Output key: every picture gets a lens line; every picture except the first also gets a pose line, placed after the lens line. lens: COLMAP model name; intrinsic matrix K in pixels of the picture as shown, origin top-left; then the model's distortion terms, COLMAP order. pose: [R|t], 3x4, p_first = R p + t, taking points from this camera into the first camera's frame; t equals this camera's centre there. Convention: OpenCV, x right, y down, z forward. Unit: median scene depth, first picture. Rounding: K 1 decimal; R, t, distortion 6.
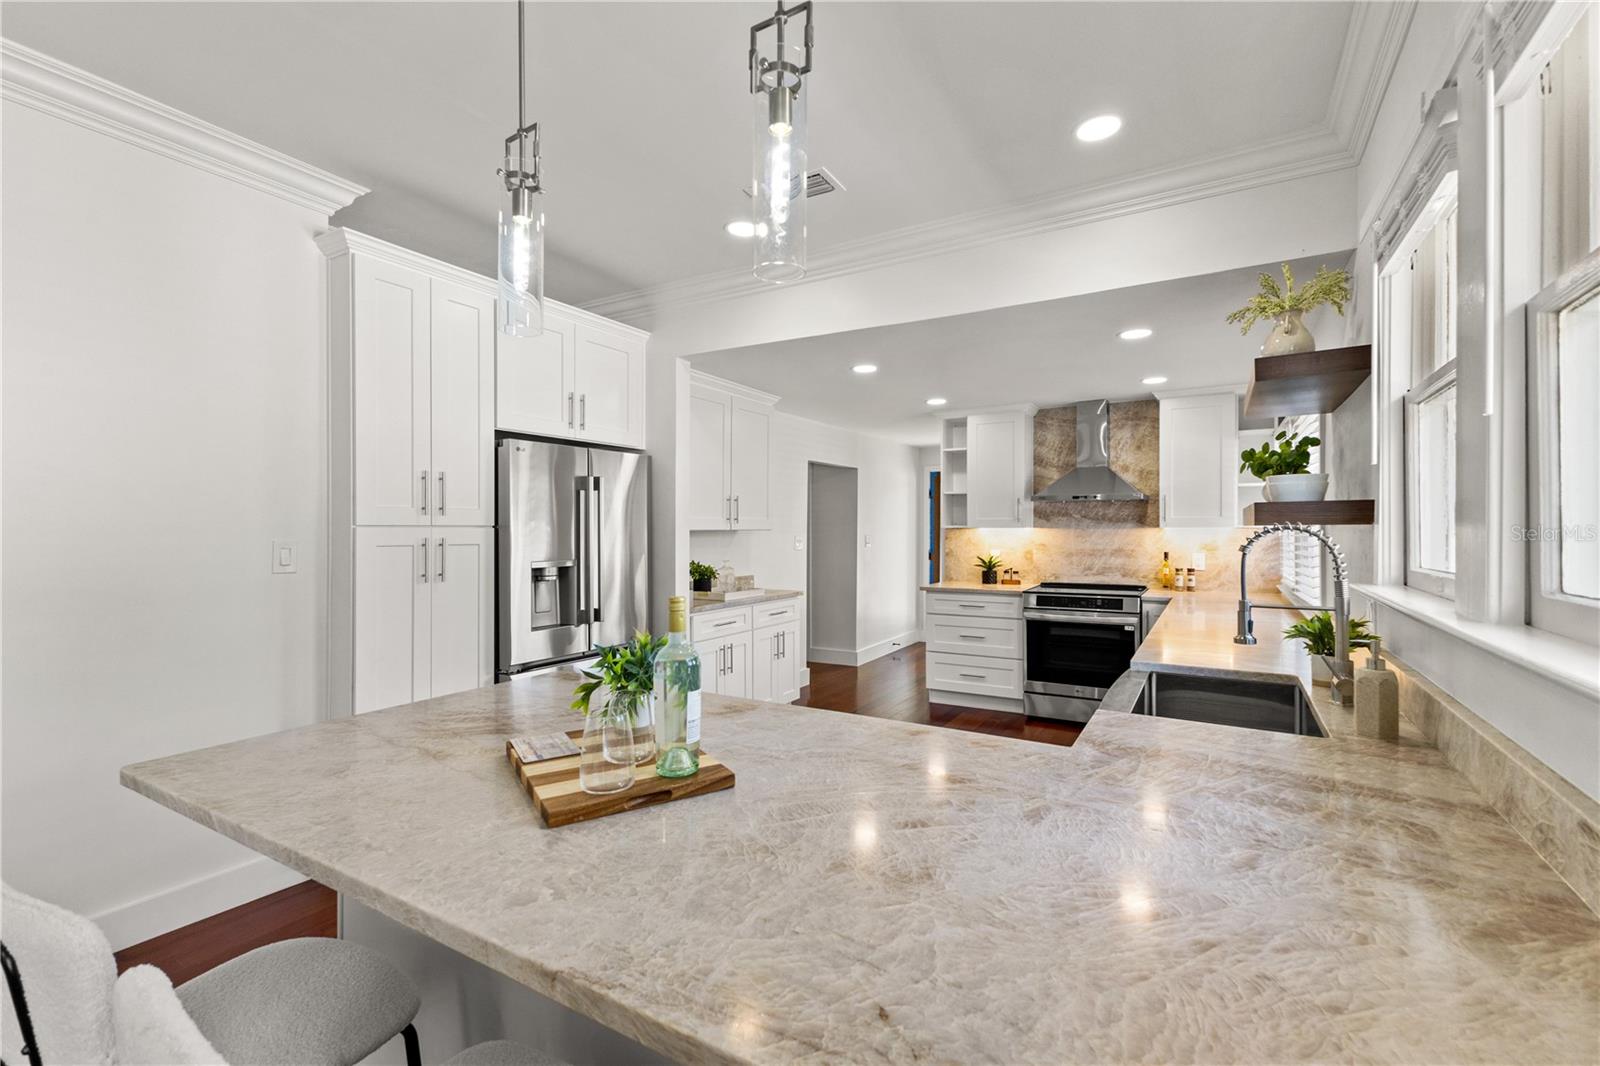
lens RADIAL K [[691.6, 0, 807.8], [0, 691.6, 530.5], [0, 0, 1]] dist [0.022998, -0.010229]
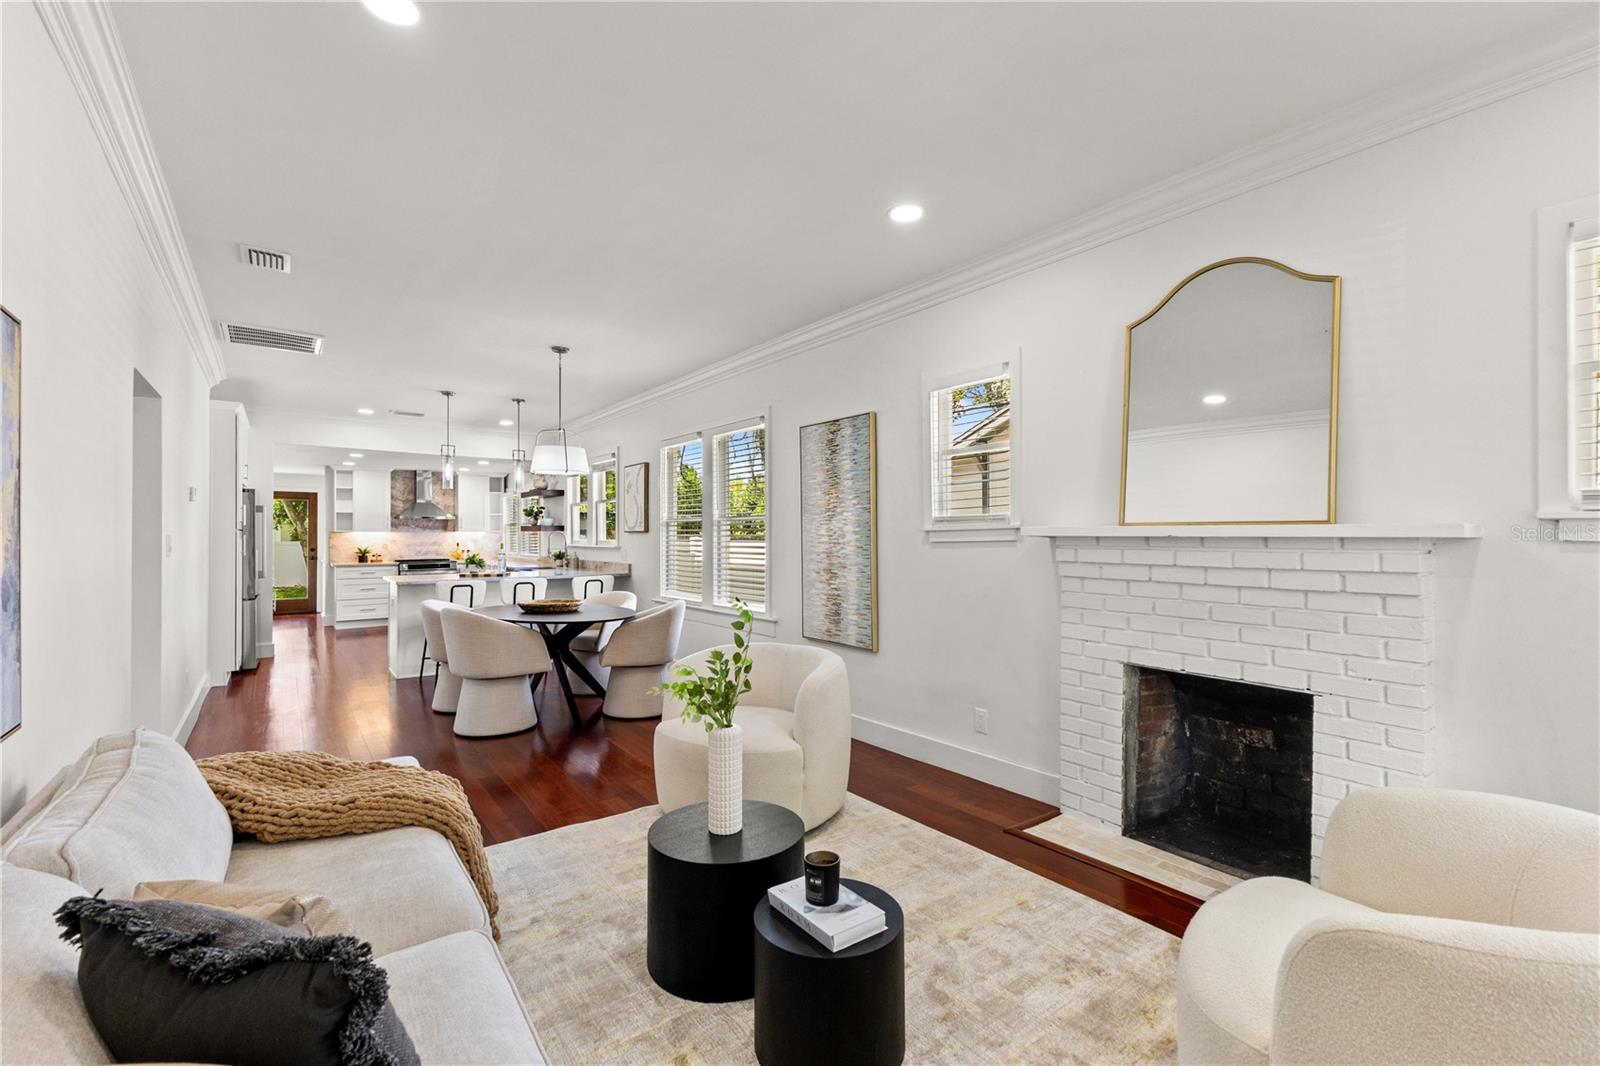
lens RADIAL K [[699.6, 0, 804.5], [0, 699.6, 523.8], [0, 0, 1]] dist [0.000268, -0.000027]
pose [[0.382247, 0.014103, 0.923952, -1.100470], [0.001871, 0.999870, -0.016036, 0.007562], [-0.924058, 0.007858, 0.382171, -0.855255]]
